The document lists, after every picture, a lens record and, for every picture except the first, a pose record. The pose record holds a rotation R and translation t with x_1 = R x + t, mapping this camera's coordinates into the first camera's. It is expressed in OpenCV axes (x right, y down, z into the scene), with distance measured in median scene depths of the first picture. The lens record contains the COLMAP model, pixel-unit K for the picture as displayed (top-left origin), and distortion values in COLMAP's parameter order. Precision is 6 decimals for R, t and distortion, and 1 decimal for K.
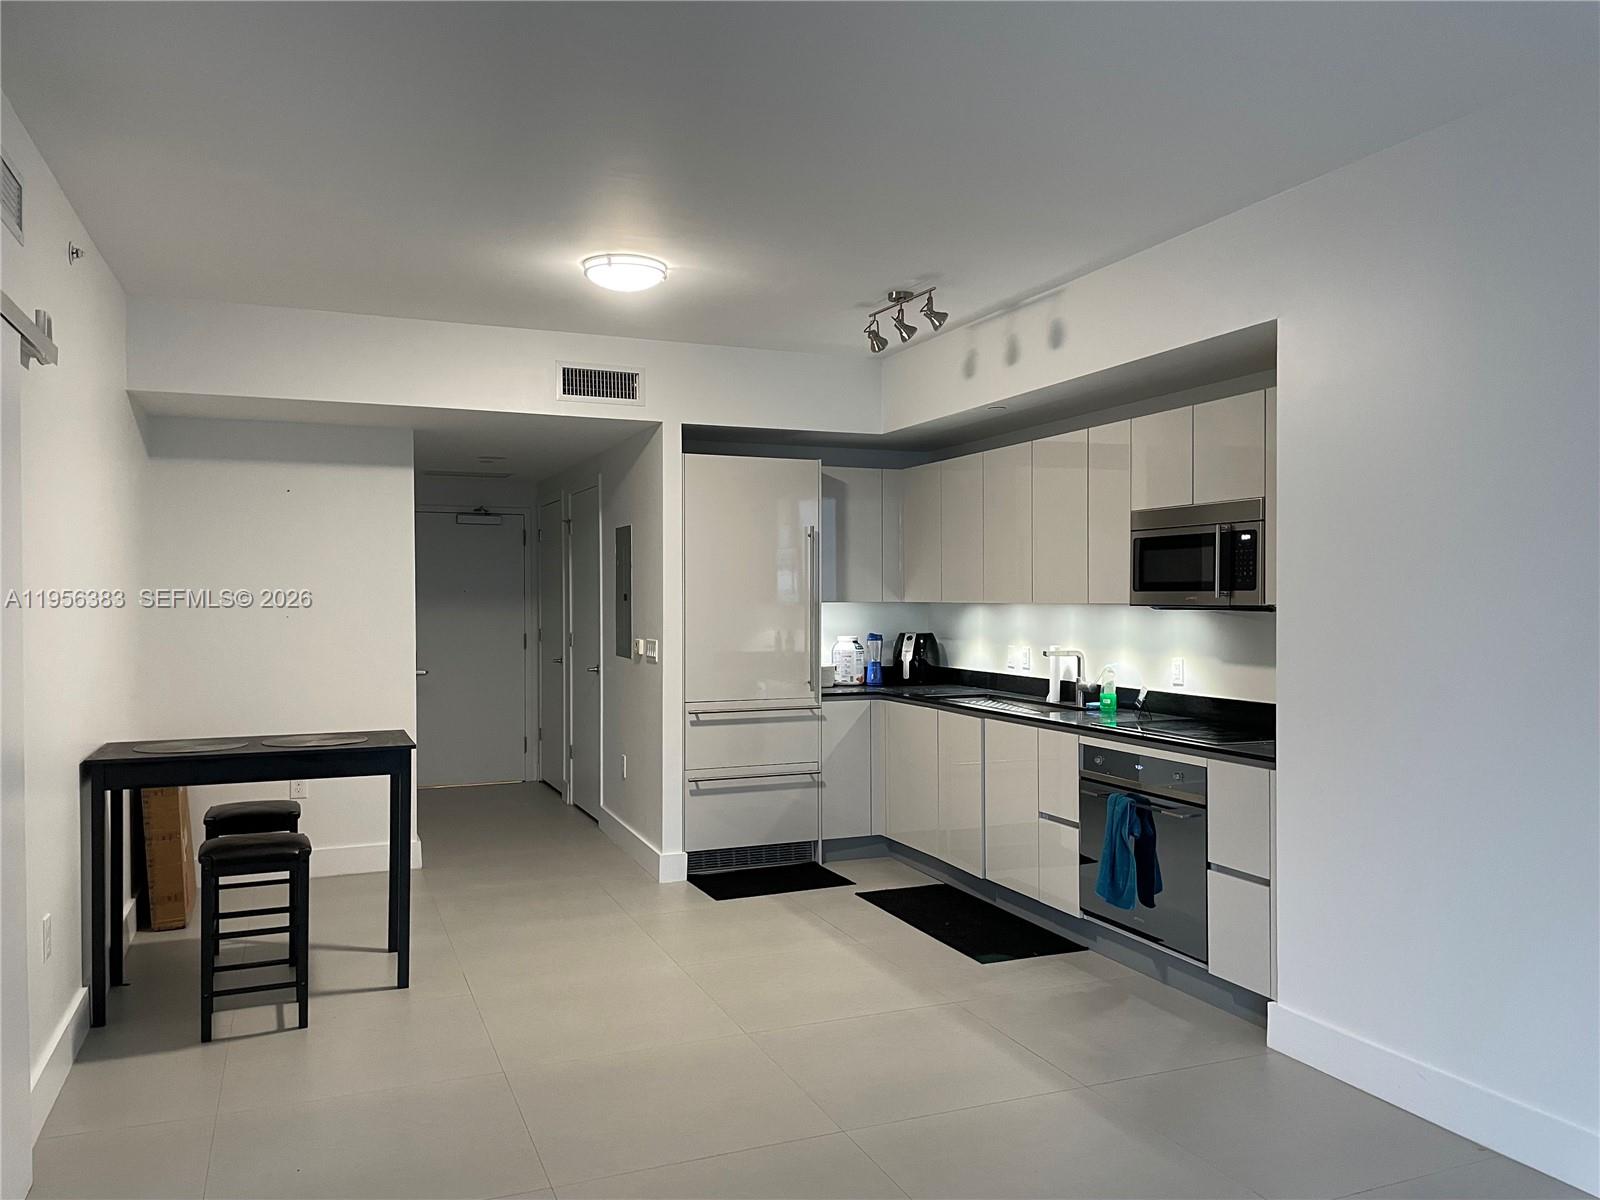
lens RADIAL K [[1210.4, 0, 834.0], [0, 1210.4, 607.0], [0, 0, 1]] dist [0.097661, -0.125078]
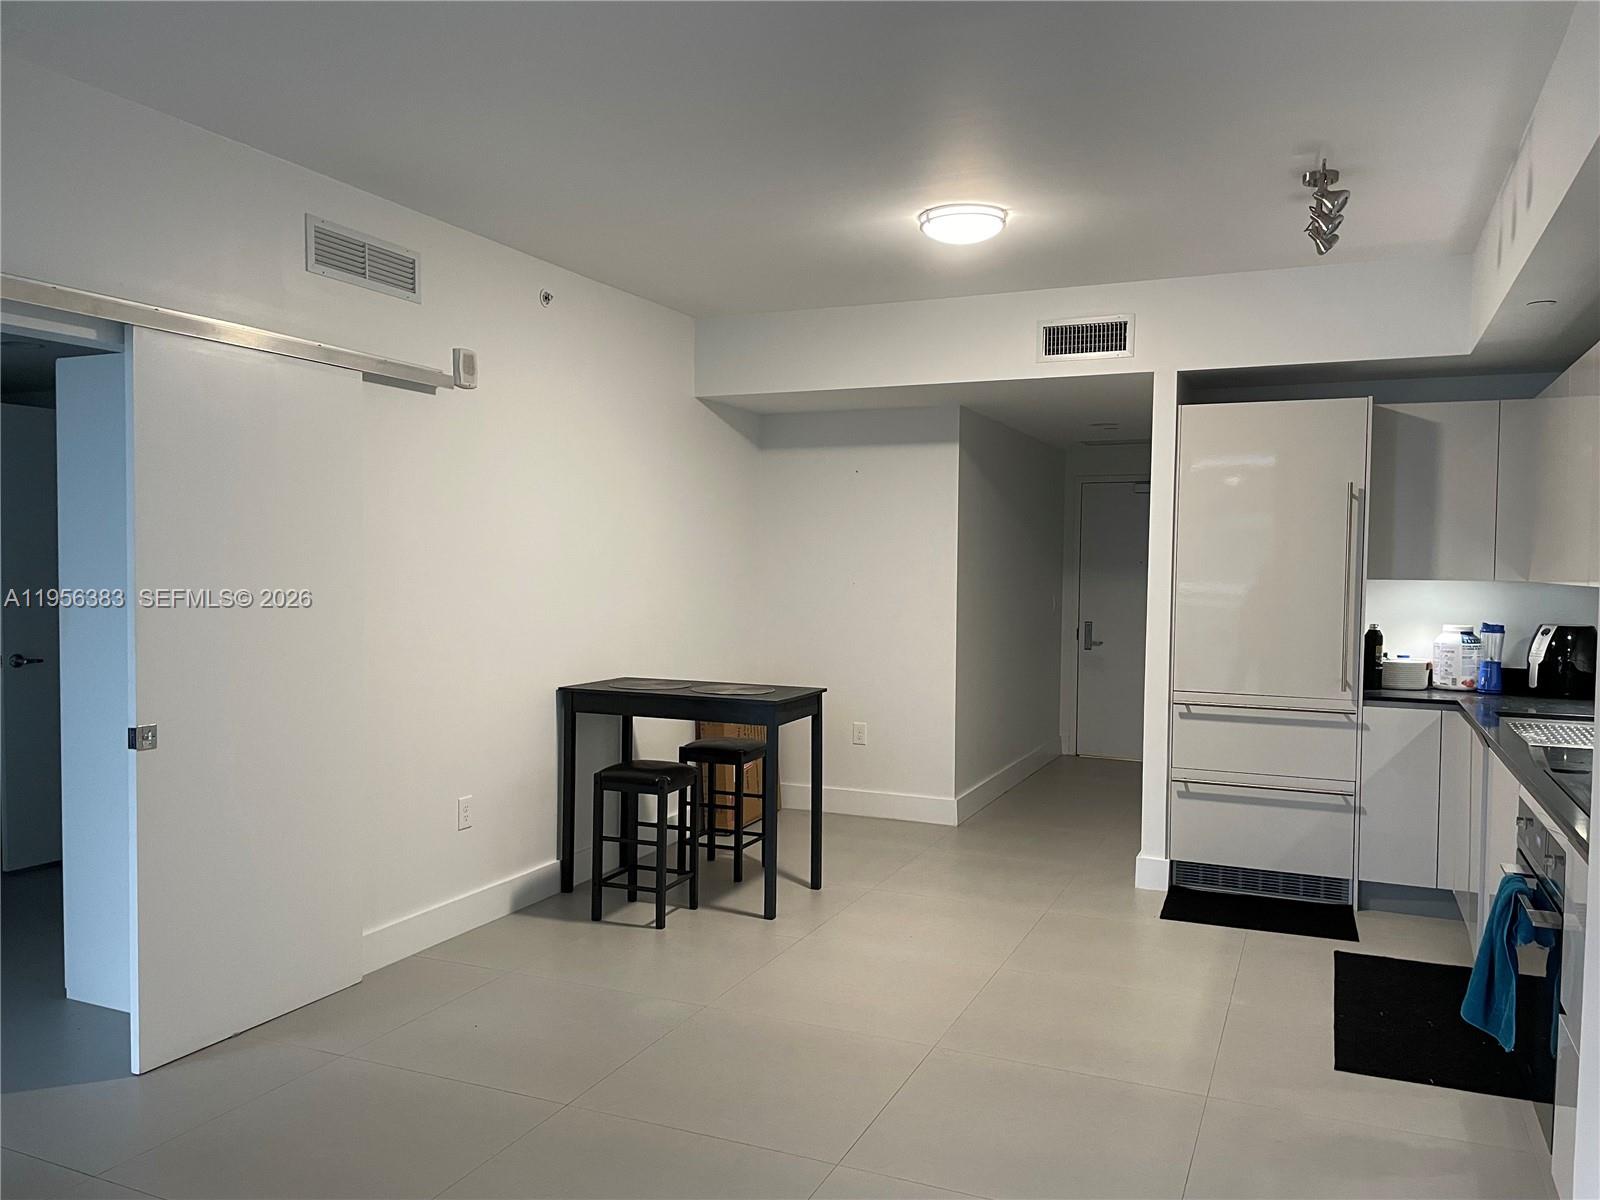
lens RADIAL K [[1210.4, 0, 819.0], [0, 1210.4, 623.3], [0, 0, 1]] dist [0.097661, -0.125078]
pose [[0.688173, 0.043199, -0.724259, 0.342011], [-0.020324, 0.998982, 0.040274, -0.000287], [0.725262, -0.012995, 0.688351, 0.209863]]
